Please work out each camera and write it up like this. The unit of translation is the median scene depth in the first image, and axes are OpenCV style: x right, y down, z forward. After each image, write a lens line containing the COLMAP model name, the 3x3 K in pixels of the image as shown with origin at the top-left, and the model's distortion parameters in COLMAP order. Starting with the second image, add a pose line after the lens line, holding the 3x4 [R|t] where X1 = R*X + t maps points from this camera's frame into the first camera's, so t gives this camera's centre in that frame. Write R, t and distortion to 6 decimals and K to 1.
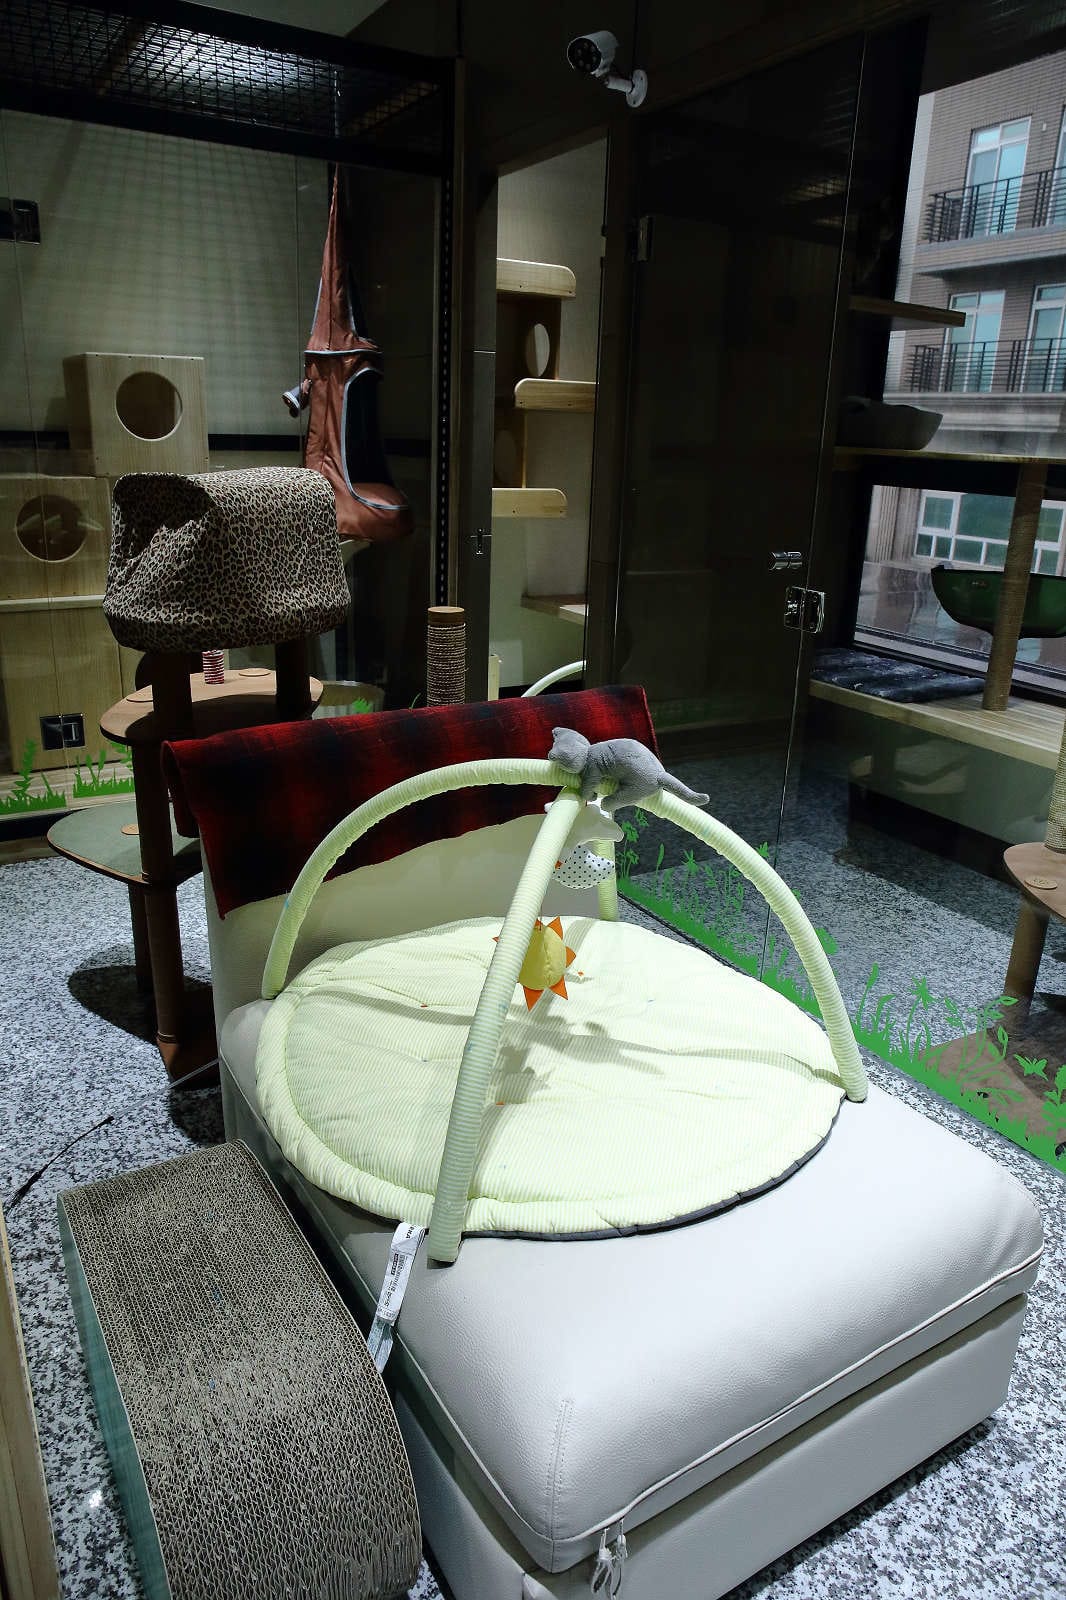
lens RADIAL K [[1095.2, 0, 533.0], [0, 1095.2, 800.0], [0, 0, 1]] dist [-0.115442, 0.094976]
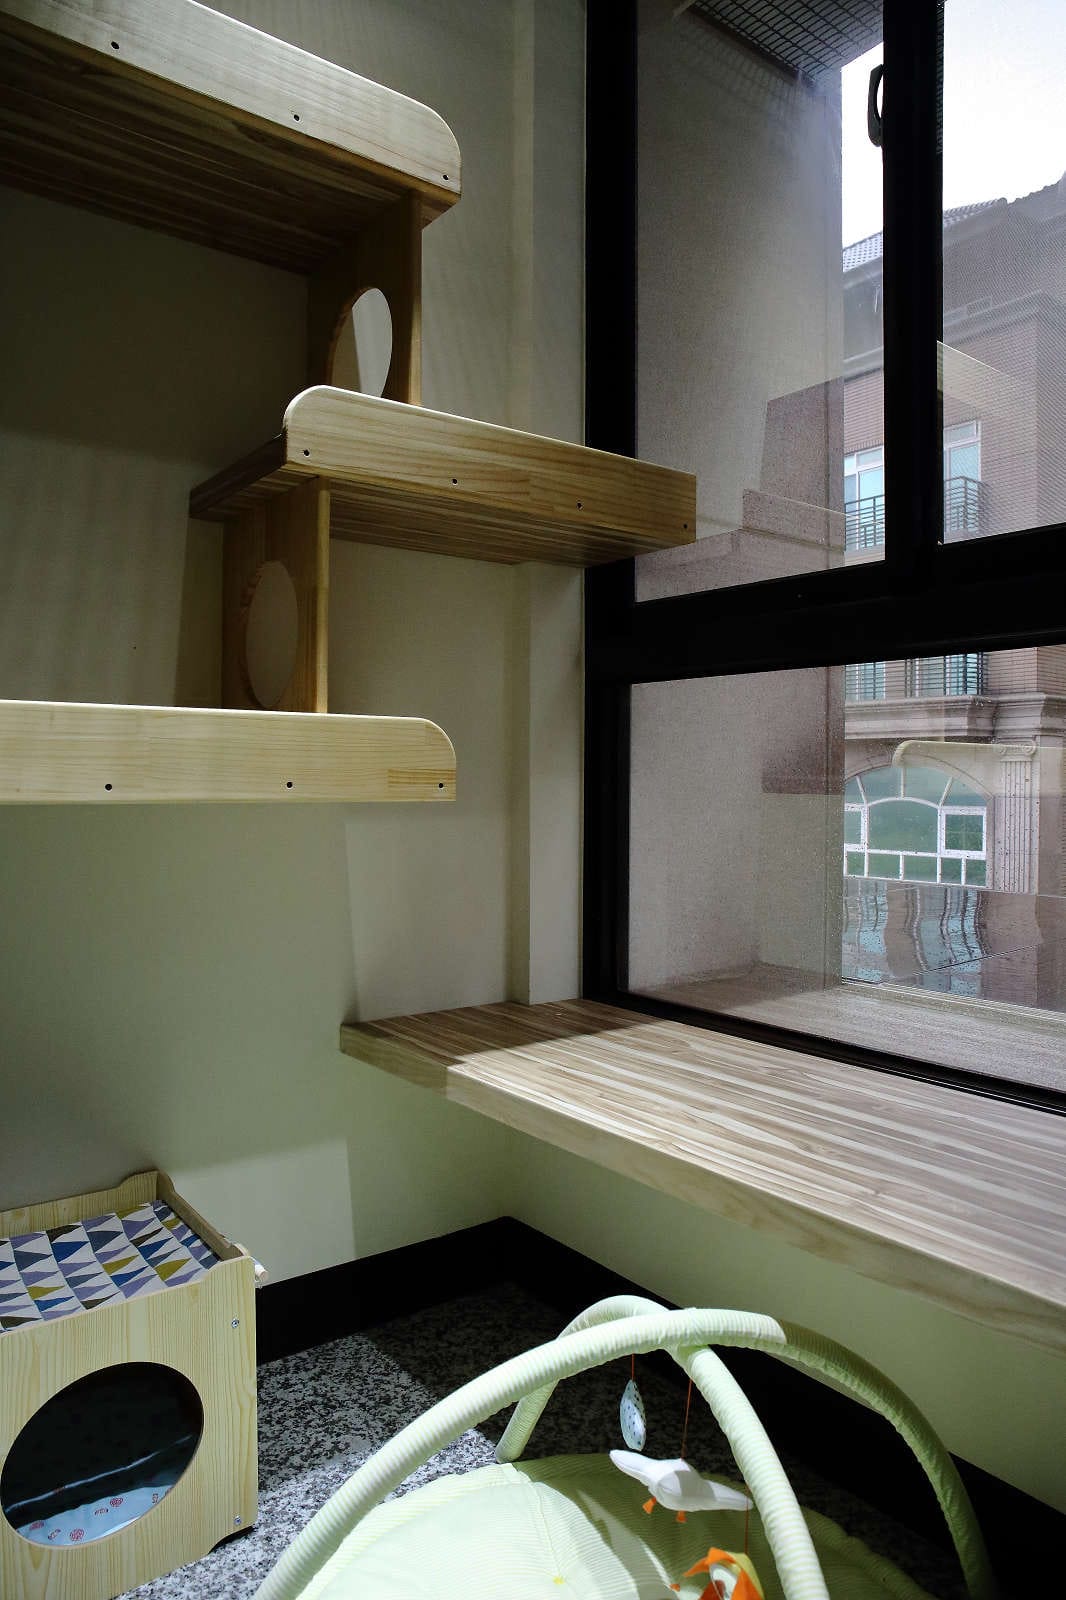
lens RADIAL K [[1095.2, 0, 533.0], [0, 1095.2, 800.0], [0, 0, 1]] dist [-0.115442, 0.094976]
pose [[0.992678, -0.033028, 0.116184, 0.014986], [0.066317, 0.952972, -0.295714, -0.161505], [-0.100954, 0.301254, 0.948185, 0.685887]]
